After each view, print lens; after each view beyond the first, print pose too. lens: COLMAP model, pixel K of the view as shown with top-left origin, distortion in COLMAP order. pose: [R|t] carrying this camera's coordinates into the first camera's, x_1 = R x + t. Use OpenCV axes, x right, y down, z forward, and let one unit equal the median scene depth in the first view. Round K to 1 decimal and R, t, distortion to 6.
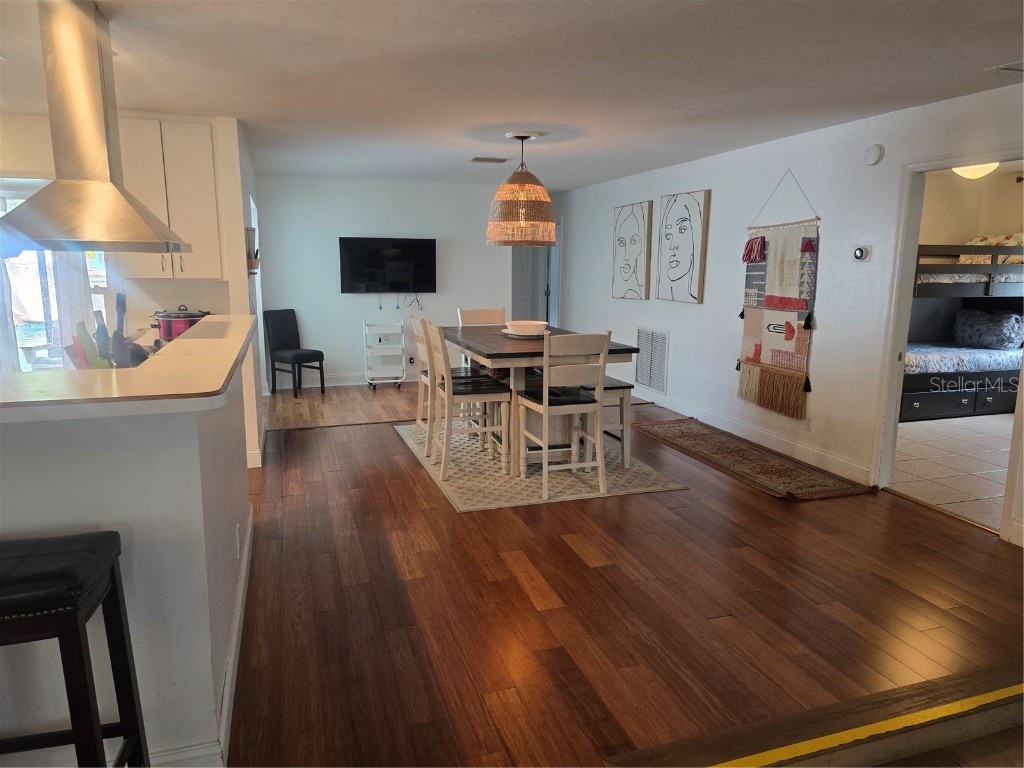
lens RADIAL K [[694.4, 0, 519.8], [0, 694.4, 383.4], [0, 0, 1]] dist [0.074970, -0.063275]
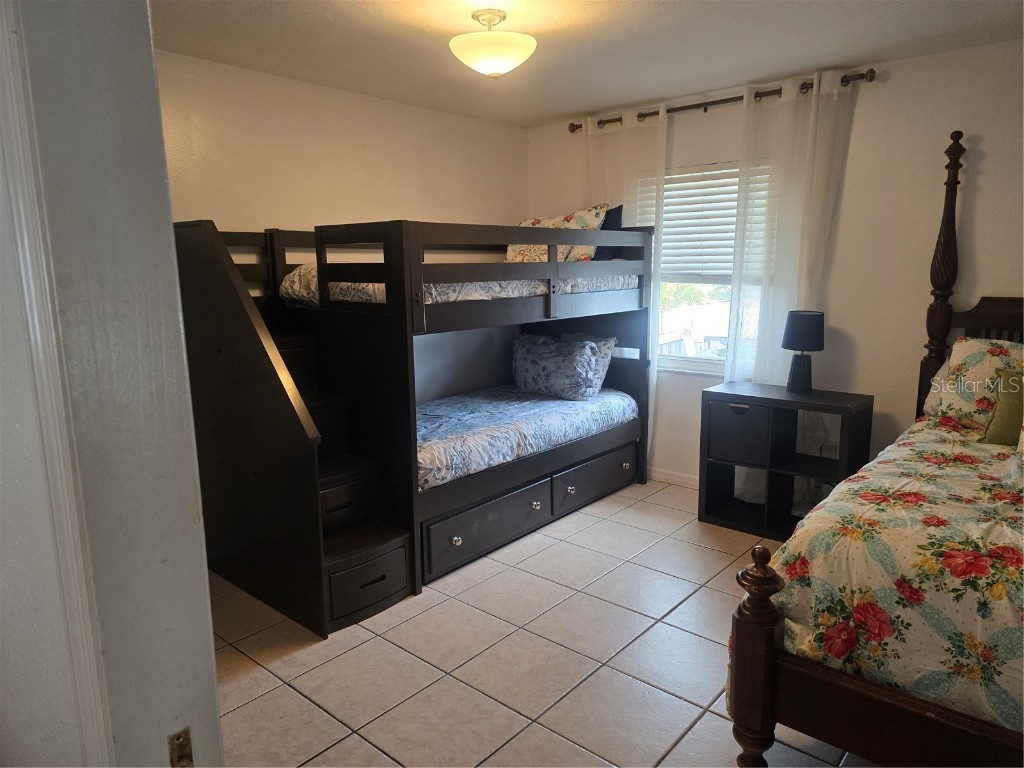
lens RADIAL K [[694.4, 0, 518.5], [0, 694.4, 392.5], [0, 0, 1]] dist [0.074970, -0.063275]
pose [[0.863240, -0.113397, 0.491893, 0.353824], [0.108039, 0.993366, 0.039402, -0.087841], [-0.493097, 0.019130, 0.869764, 0.523055]]
